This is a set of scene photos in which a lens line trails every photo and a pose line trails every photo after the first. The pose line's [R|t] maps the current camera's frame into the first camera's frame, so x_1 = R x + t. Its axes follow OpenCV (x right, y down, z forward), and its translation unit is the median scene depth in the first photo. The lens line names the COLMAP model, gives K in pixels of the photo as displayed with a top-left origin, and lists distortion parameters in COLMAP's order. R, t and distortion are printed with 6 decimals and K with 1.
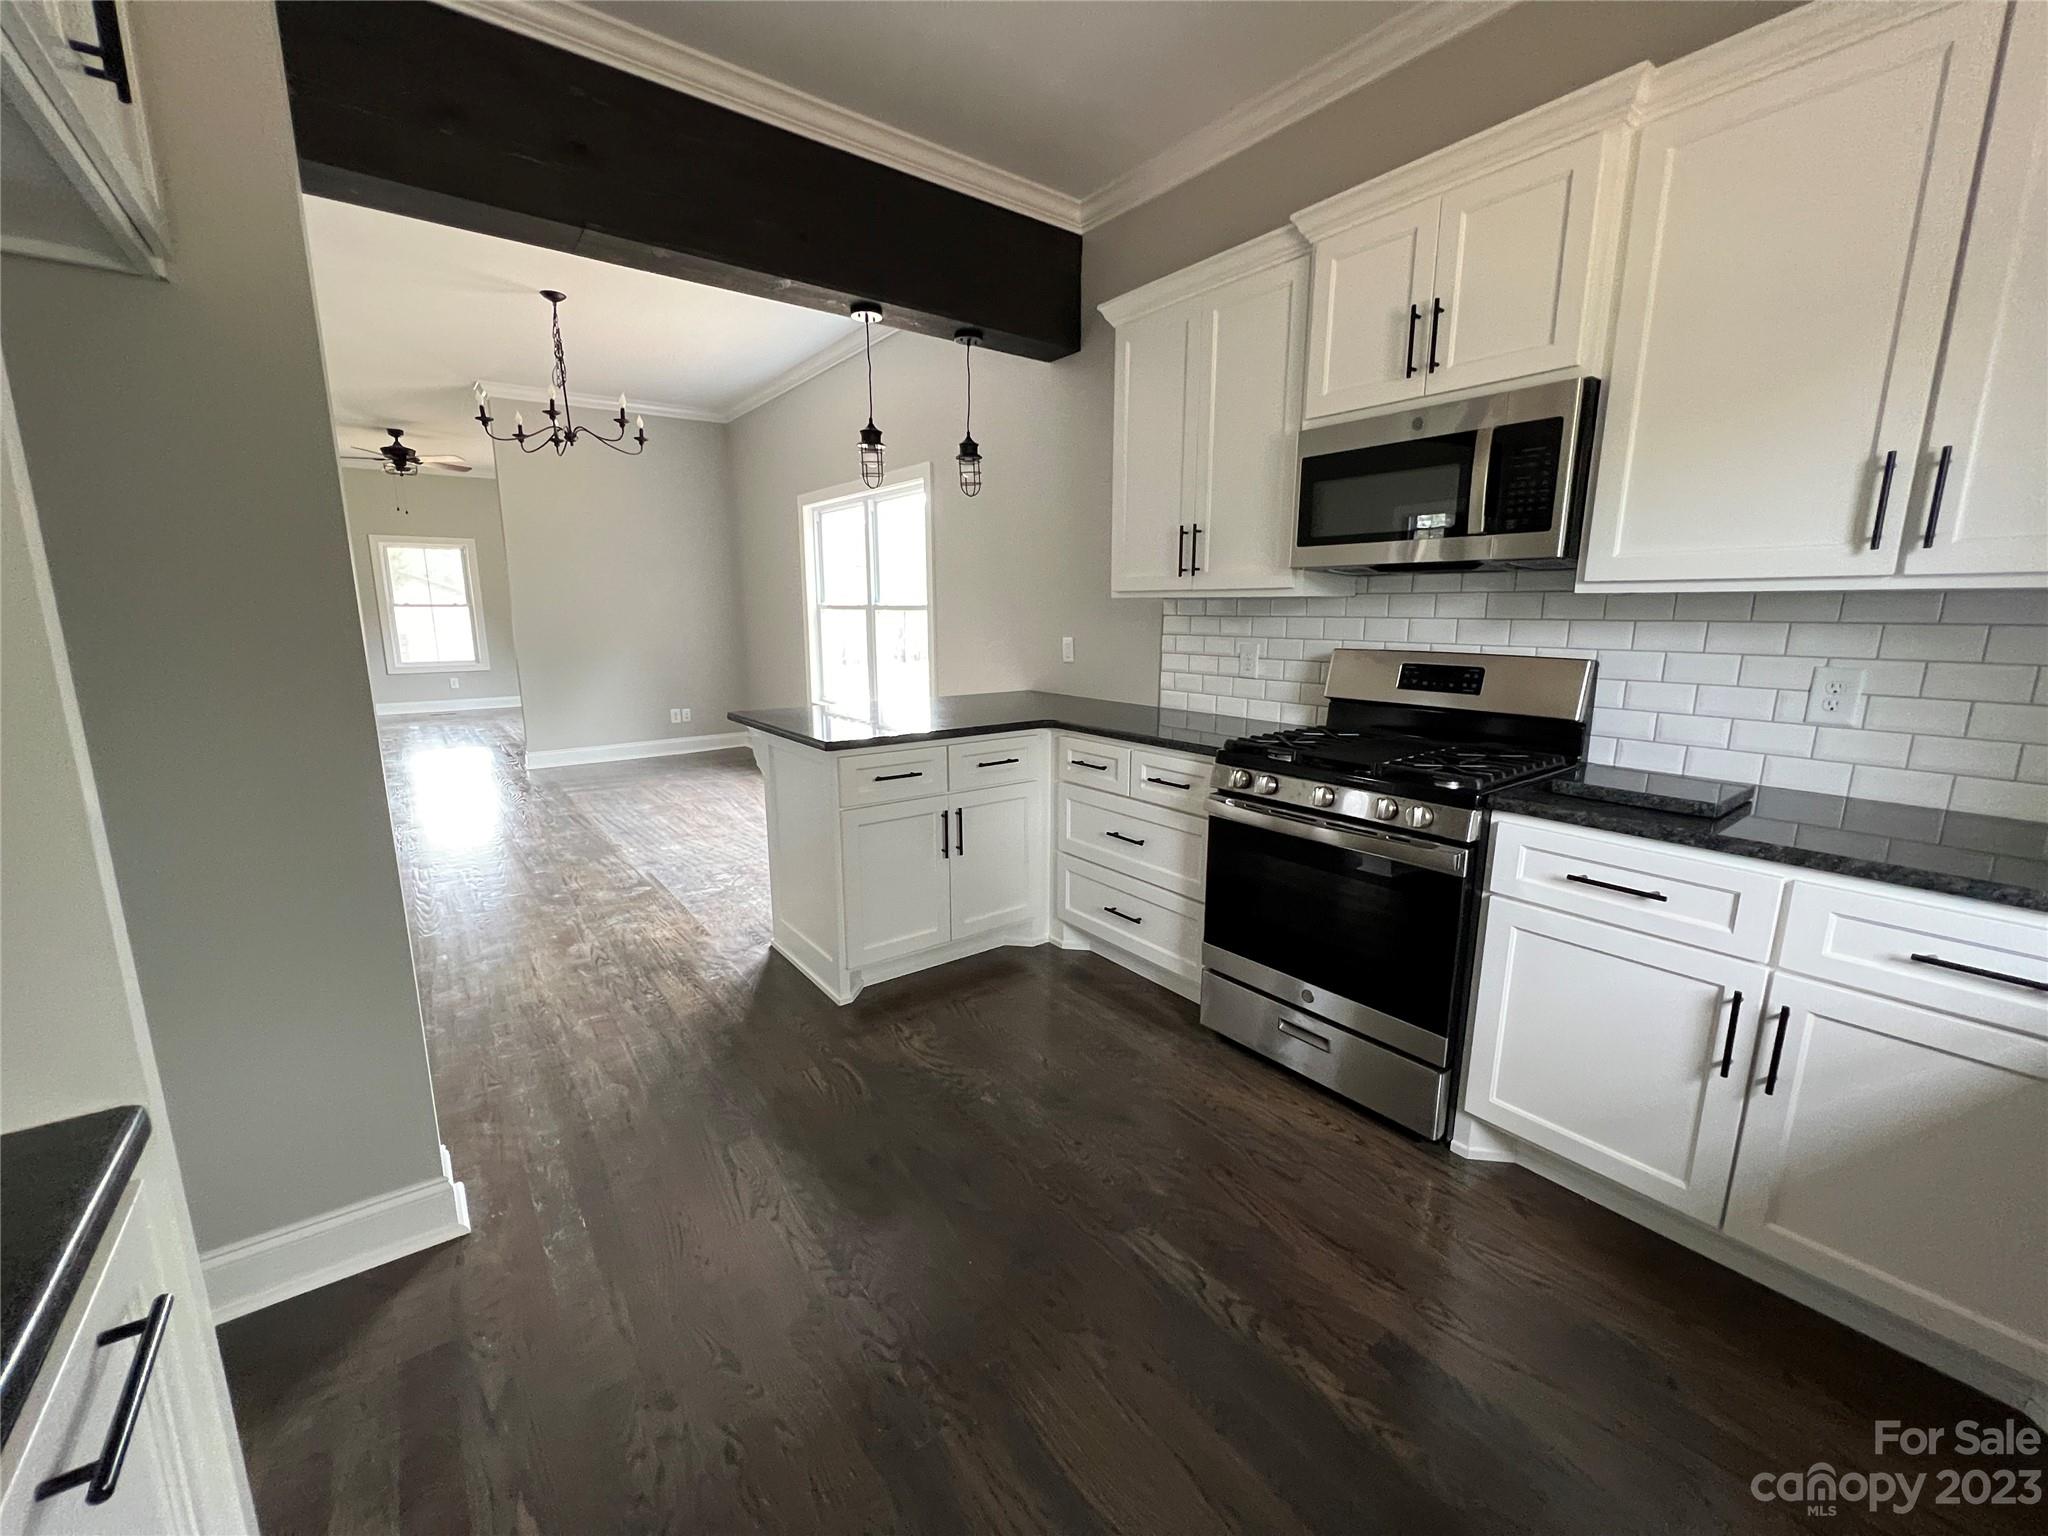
lens RADIAL K [[822.4, 0, 1024.0], [0, 822.4, 768.0], [0, 0, 1]] dist [0.000294, -0.000037]
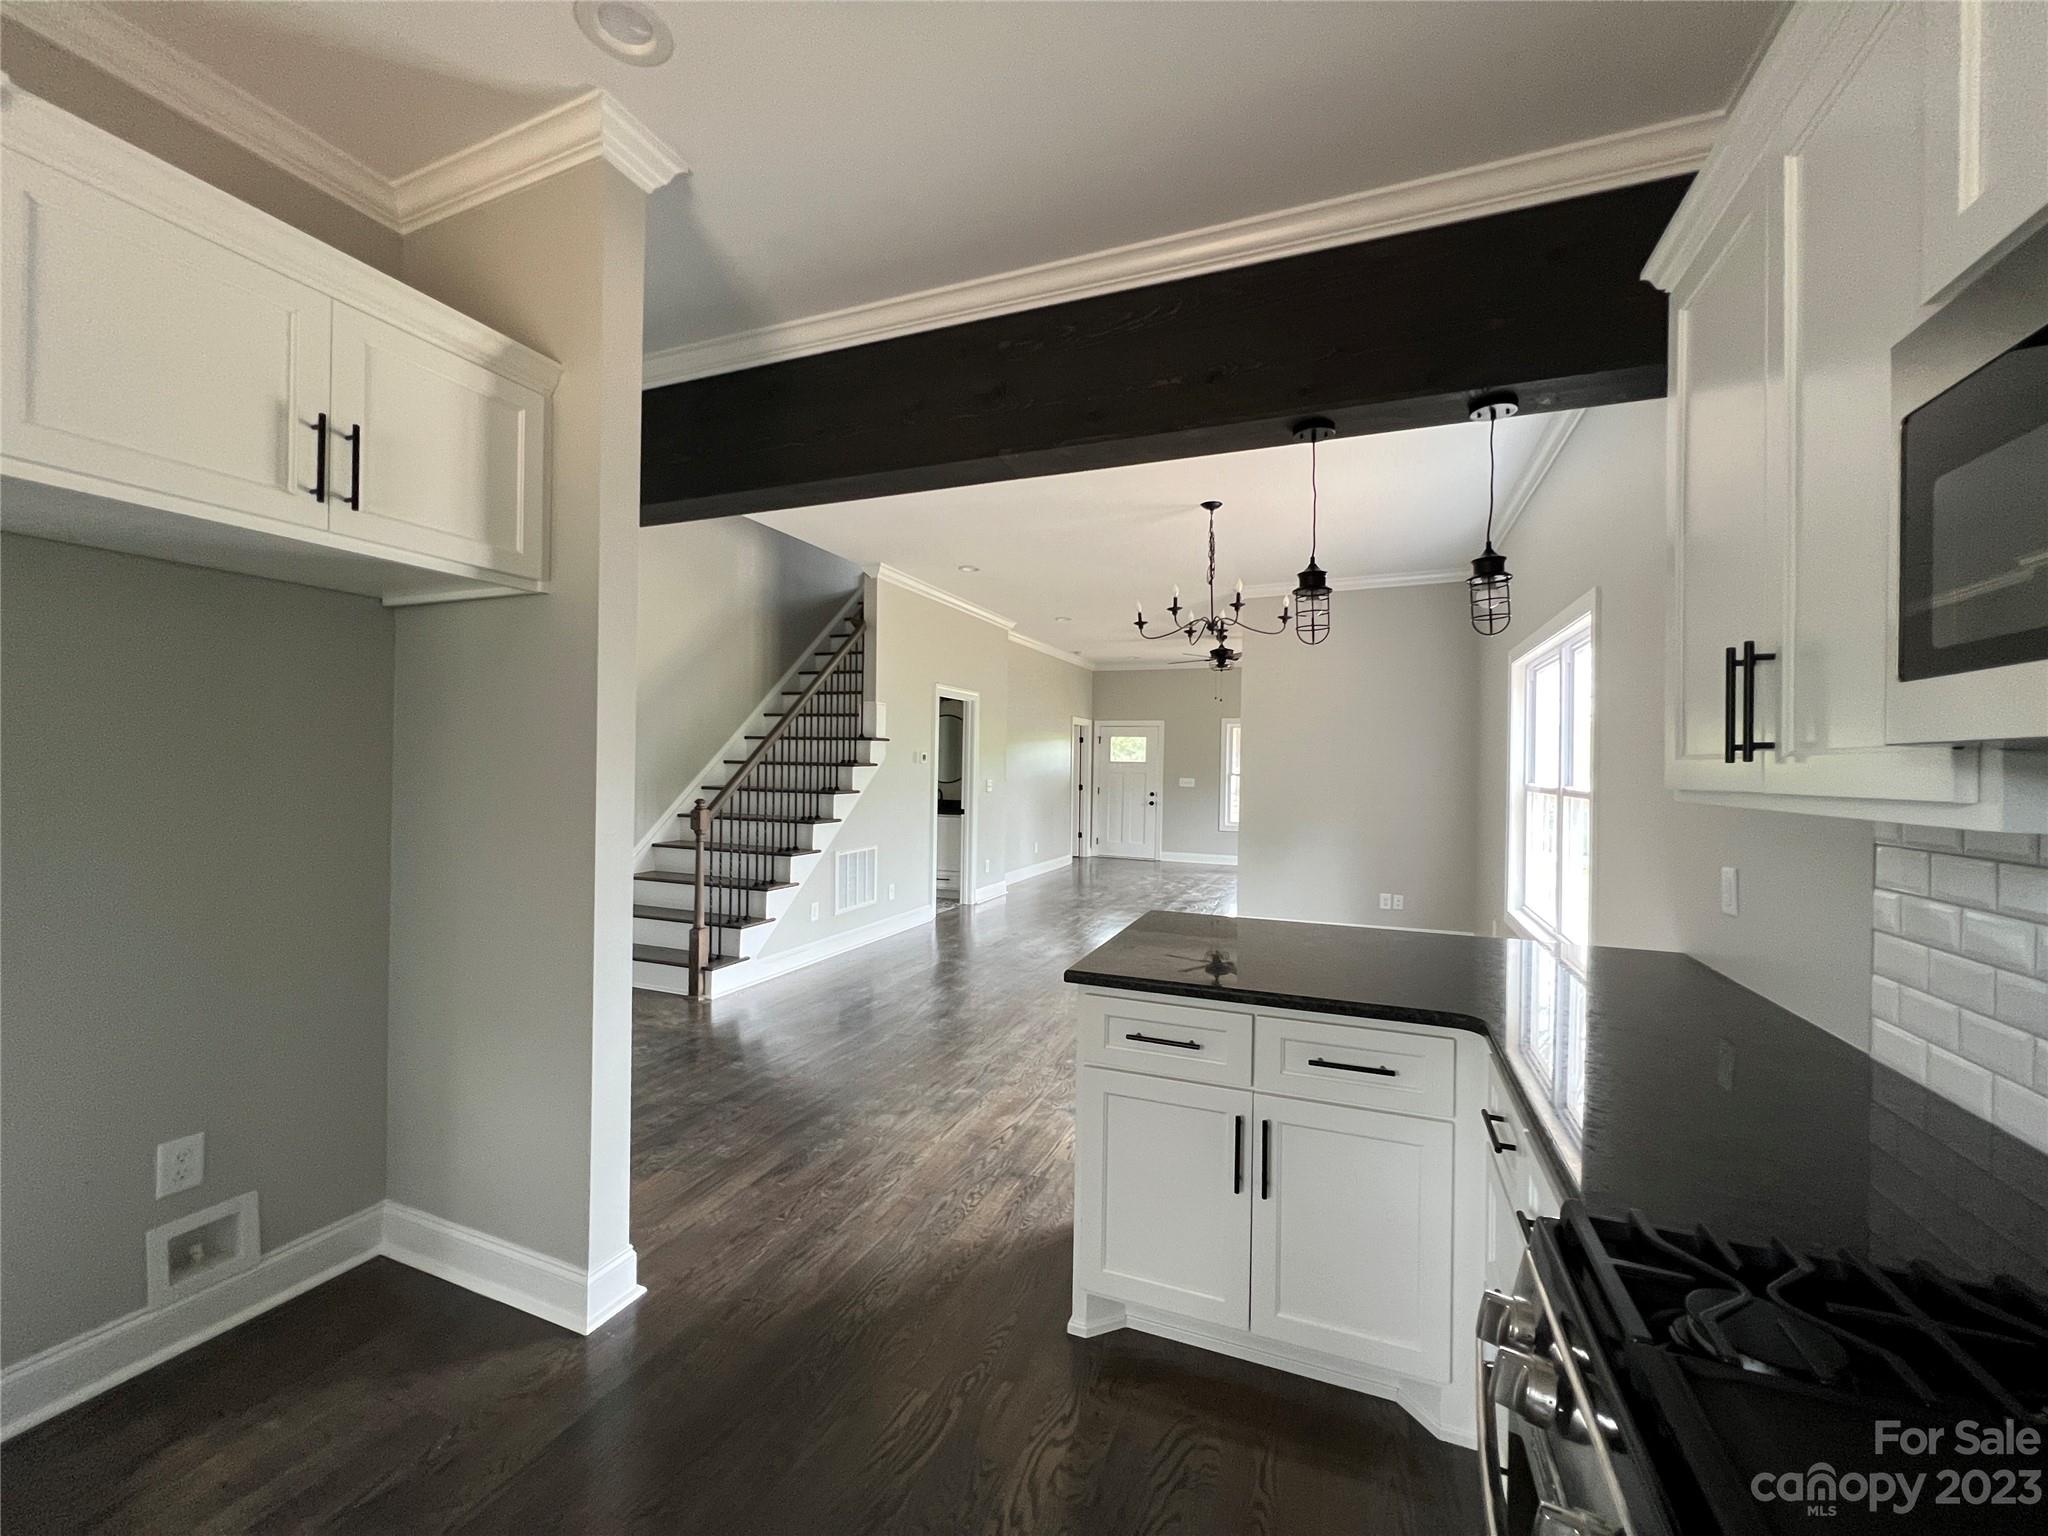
lens RADIAL K [[820.5, 0, 1024.0], [0, 820.5, 768.0], [0, 0, 1]] dist [0.035031, -0.021807]
pose [[0.504318, 0.006677, -0.863492, 0.341667], [-0.178082, 0.979279, -0.096435, -0.110981], [0.844955, 0.202407, 0.495057, 0.432938]]
